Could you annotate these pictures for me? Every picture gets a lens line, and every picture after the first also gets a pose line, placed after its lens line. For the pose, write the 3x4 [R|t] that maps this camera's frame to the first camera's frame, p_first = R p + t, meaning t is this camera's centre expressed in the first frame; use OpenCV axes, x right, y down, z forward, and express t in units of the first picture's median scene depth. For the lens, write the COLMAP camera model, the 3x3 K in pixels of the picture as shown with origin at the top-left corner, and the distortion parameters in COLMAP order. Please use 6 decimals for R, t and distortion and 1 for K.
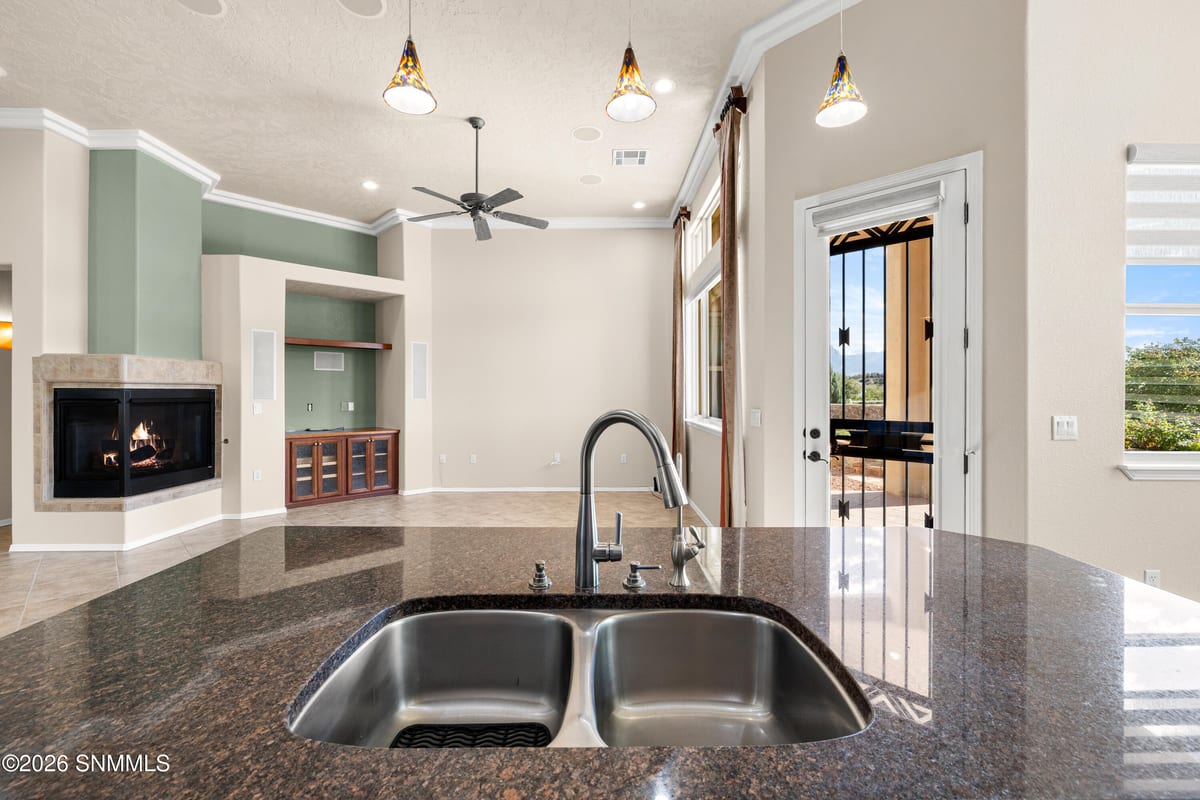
lens RADIAL K [[511.4, 0, 600.0], [0, 511.4, 400.0], [0, 0, 1]] dist [-0.000476, -0.000188]
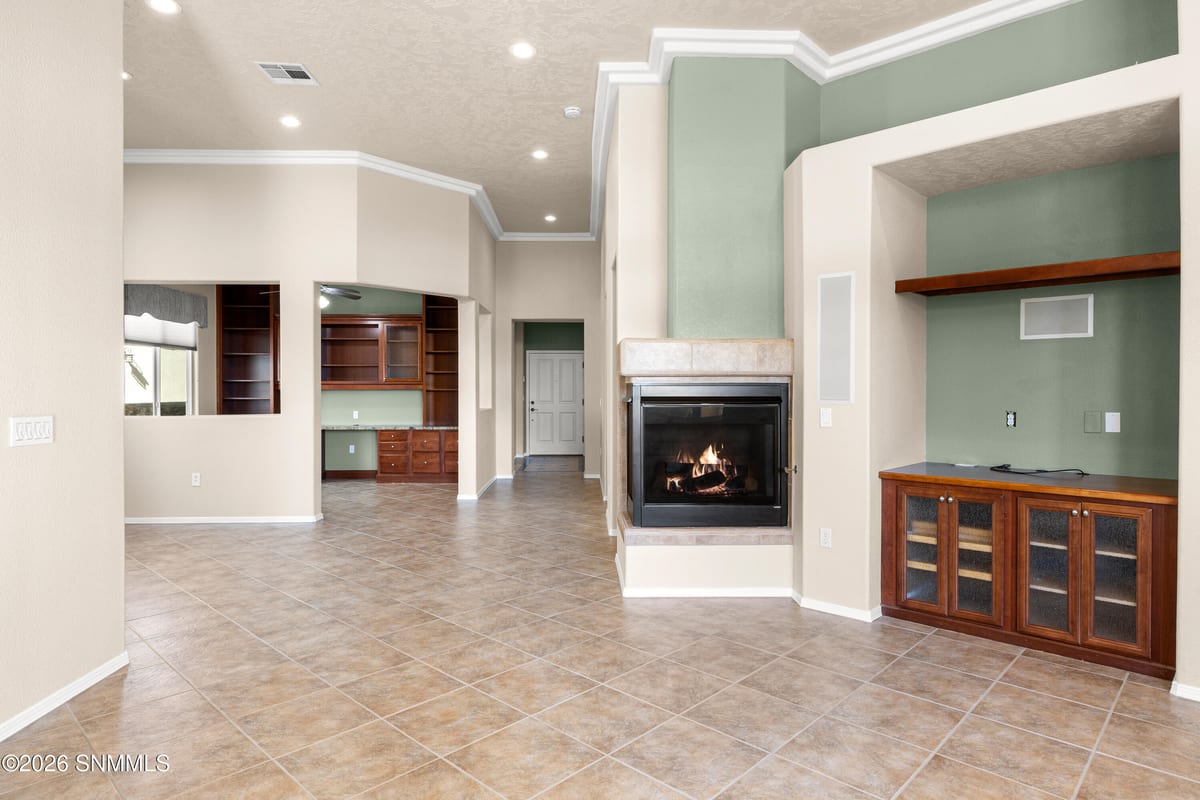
lens RADIAL K [[691.5, 0, 600.0], [0, 691.5, 400.0], [0, 0, 1]] dist [0.000430, -0.000181]
pose [[0.025346, 0.015968, -0.999551, 0.068552], [-0.014496, 0.999773, 0.015604, -0.009562], [0.999574, 0.014094, 0.025572, 0.684138]]
